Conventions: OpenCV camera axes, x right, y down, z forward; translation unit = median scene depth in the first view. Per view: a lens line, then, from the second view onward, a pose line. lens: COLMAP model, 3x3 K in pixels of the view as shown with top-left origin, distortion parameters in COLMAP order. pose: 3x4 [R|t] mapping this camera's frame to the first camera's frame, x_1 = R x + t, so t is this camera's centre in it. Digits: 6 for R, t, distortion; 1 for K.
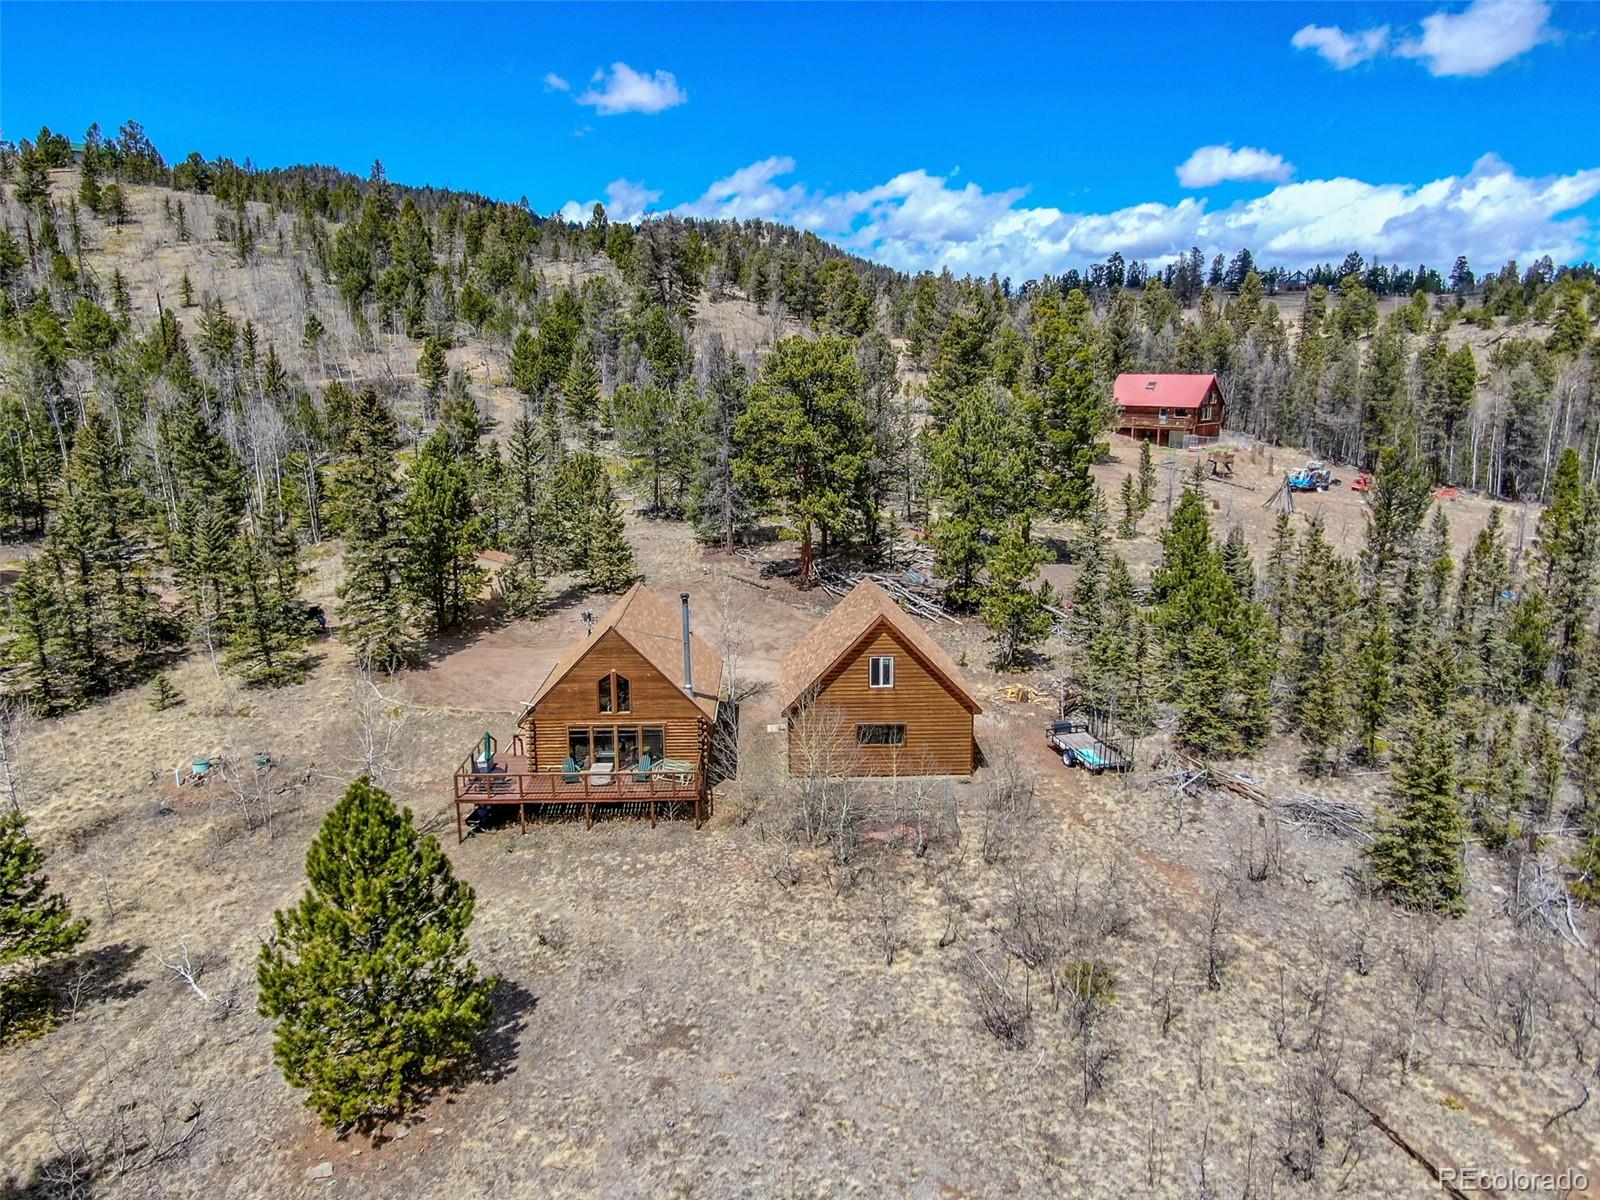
lens RADIAL K [[1134.0, 0, 799.1], [0, 1134.0, 598.7], [0, 0, 1]] dist [-0.009191, 0.007228]
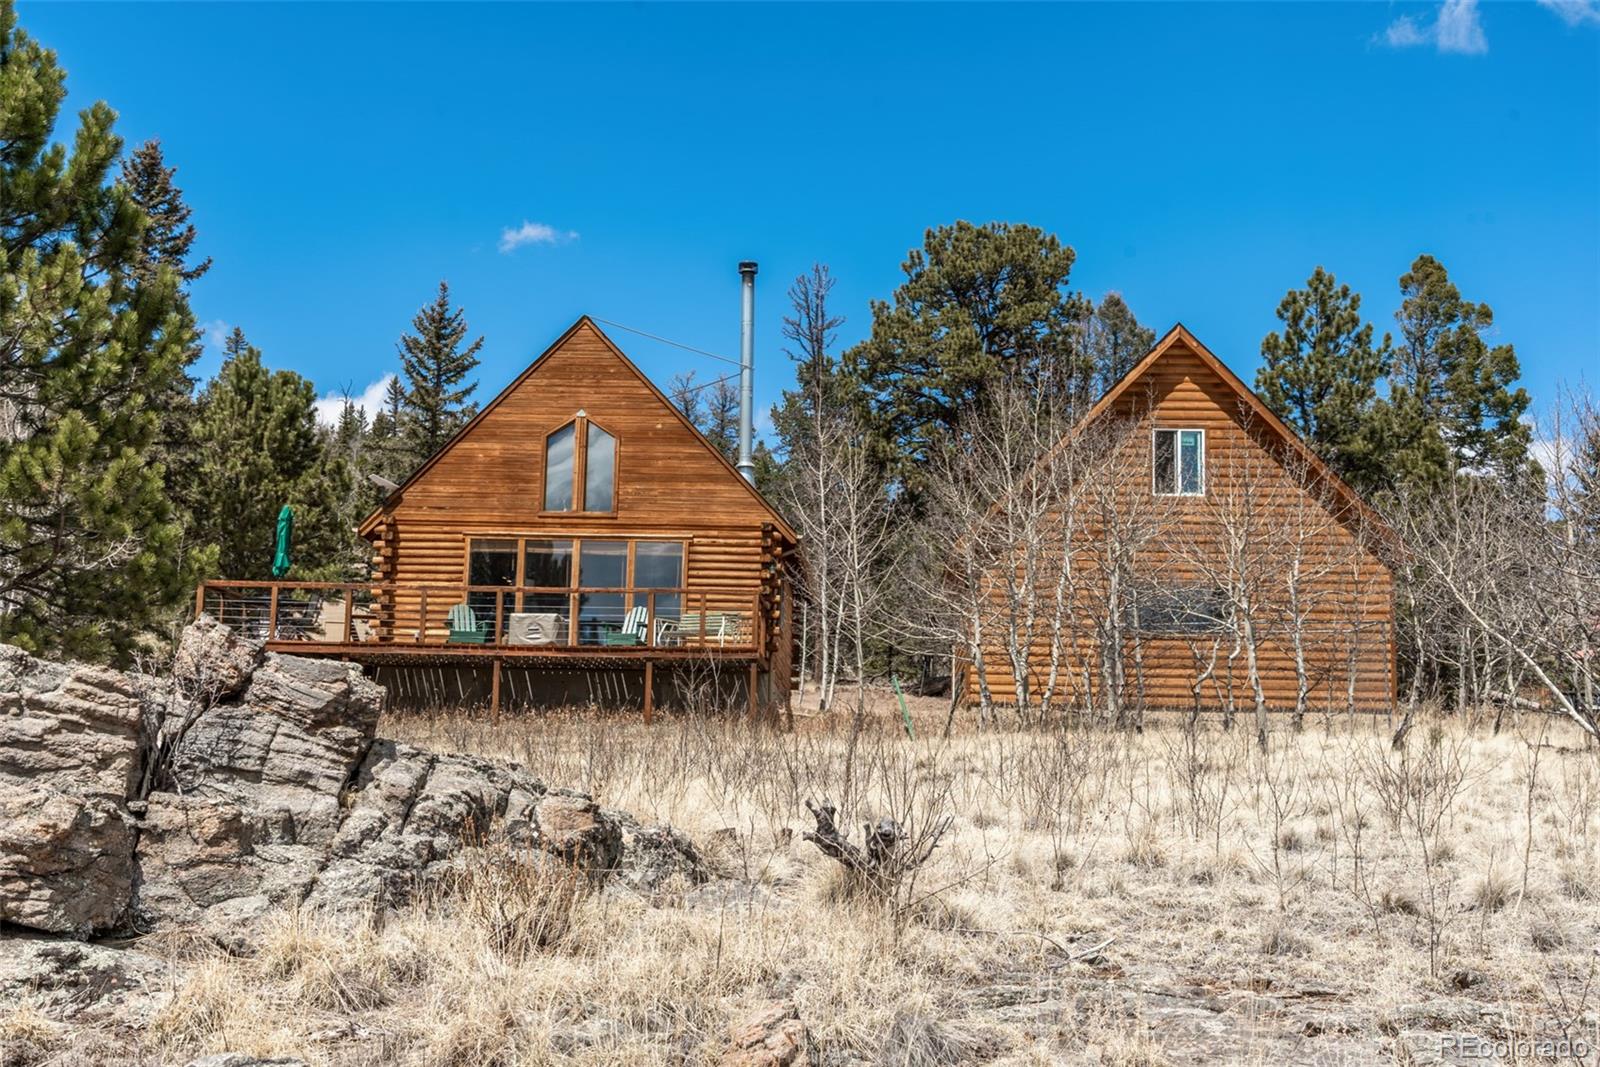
lens RADIAL K [[2042.8, 0, 796.3], [0, 2042.8, 535.5], [0, 0, 1]] dist [-0.002508, 0.000000]
pose [[0.997627, 0.022472, -0.065076, -0.024817], [-0.043924, 0.935613, -0.350283, 0.387720], [0.053015, 0.352310, 0.934380, 0.259828]]
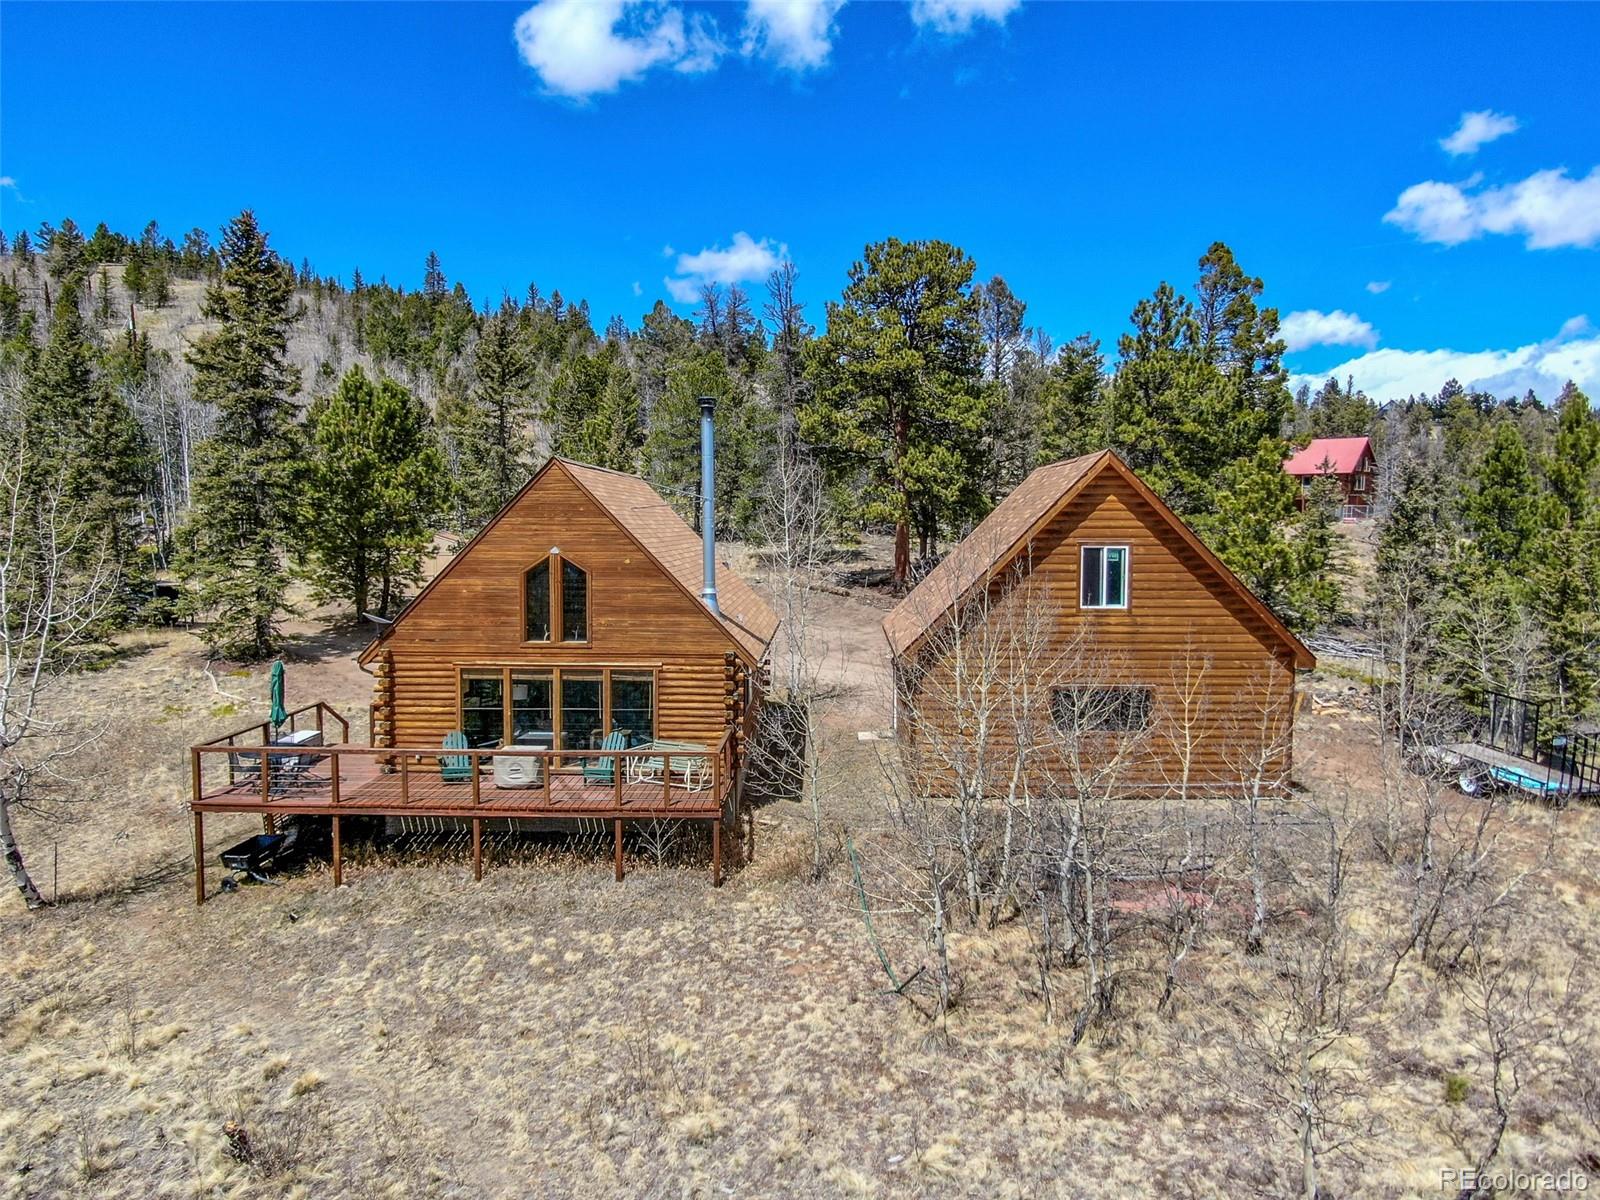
lens RADIAL K [[1134.0, 0, 805.1], [0, 1134.0, 601.0], [0, 0, 1]] dist [-0.009191, 0.007228]
pose [[0.998760, 0.013469, -0.047931, -0.033296], [-0.019811, 0.990728, -0.134409, 0.146565], [0.045677, 0.135192, 0.989766, 0.524207]]
